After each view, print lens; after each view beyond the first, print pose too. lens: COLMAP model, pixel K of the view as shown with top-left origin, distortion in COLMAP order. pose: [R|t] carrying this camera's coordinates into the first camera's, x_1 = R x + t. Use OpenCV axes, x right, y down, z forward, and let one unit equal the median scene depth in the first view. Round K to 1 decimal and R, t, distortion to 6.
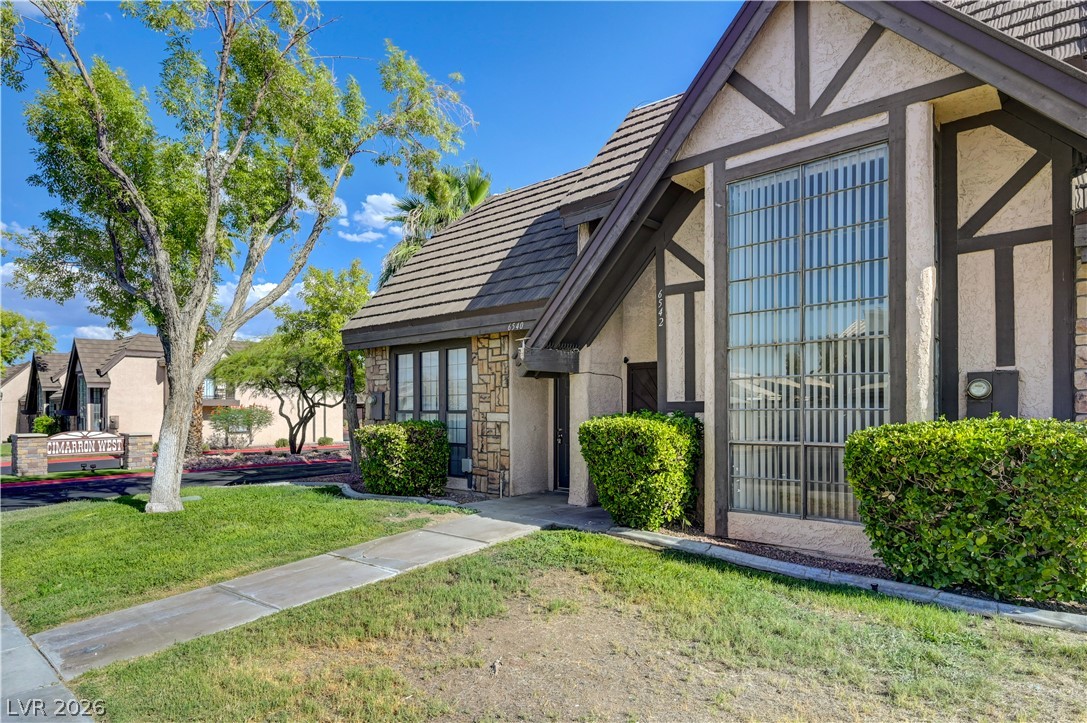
lens RADIAL K [[600.7, 0, 545.1], [0, 600.7, 385.1], [0, 0, 1]] dist [-0.001336, -0.000209]
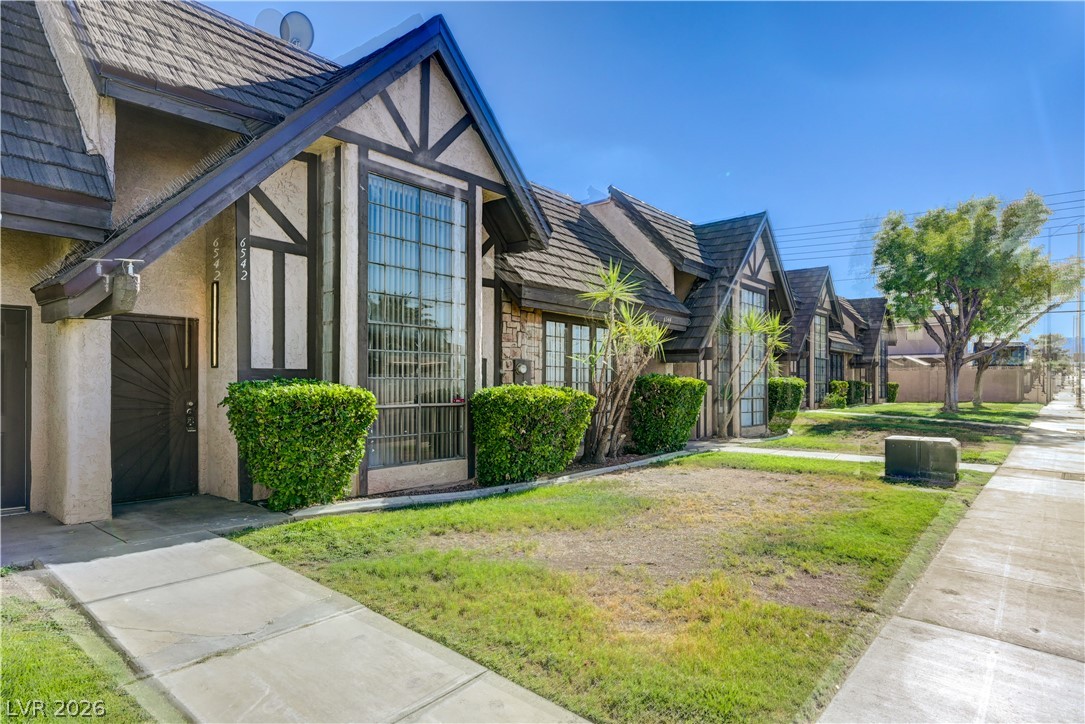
lens RADIAL K [[593.2, 0, 544.3], [0, 593.2, 359.6], [0, 0, 1]] dist [-0.002231, -0.000351]
pose [[0.007890, 0.048786, 0.998778, -0.741254], [-0.041946, 0.997946, -0.048414, 0.044340], [-0.999089, -0.041513, 0.009920, 0.638240]]
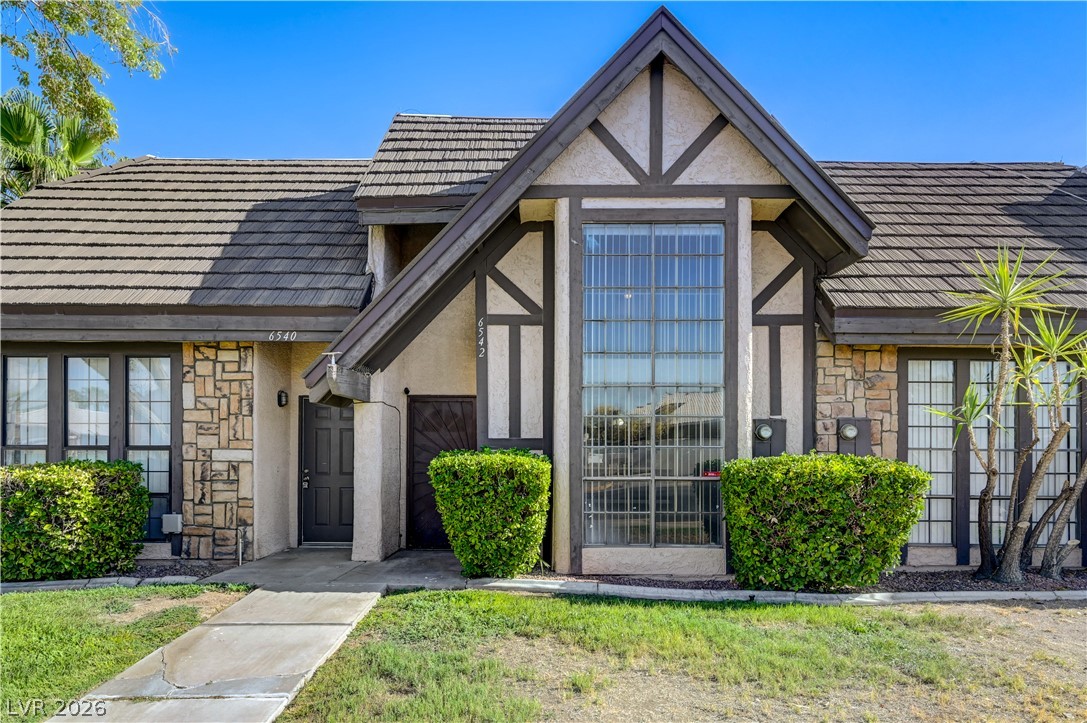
lens RADIAL K [[576.5, 0, 549.9], [0, 576.5, 429.8], [0, 0, 1]] dist [-0.002057, -0.001011]
pose [[0.756342, 0.030117, 0.653483, -0.351533], [-0.032191, 0.999443, -0.008803, 0.021923], [-0.653384, -0.014378, 0.756890, 0.291444]]
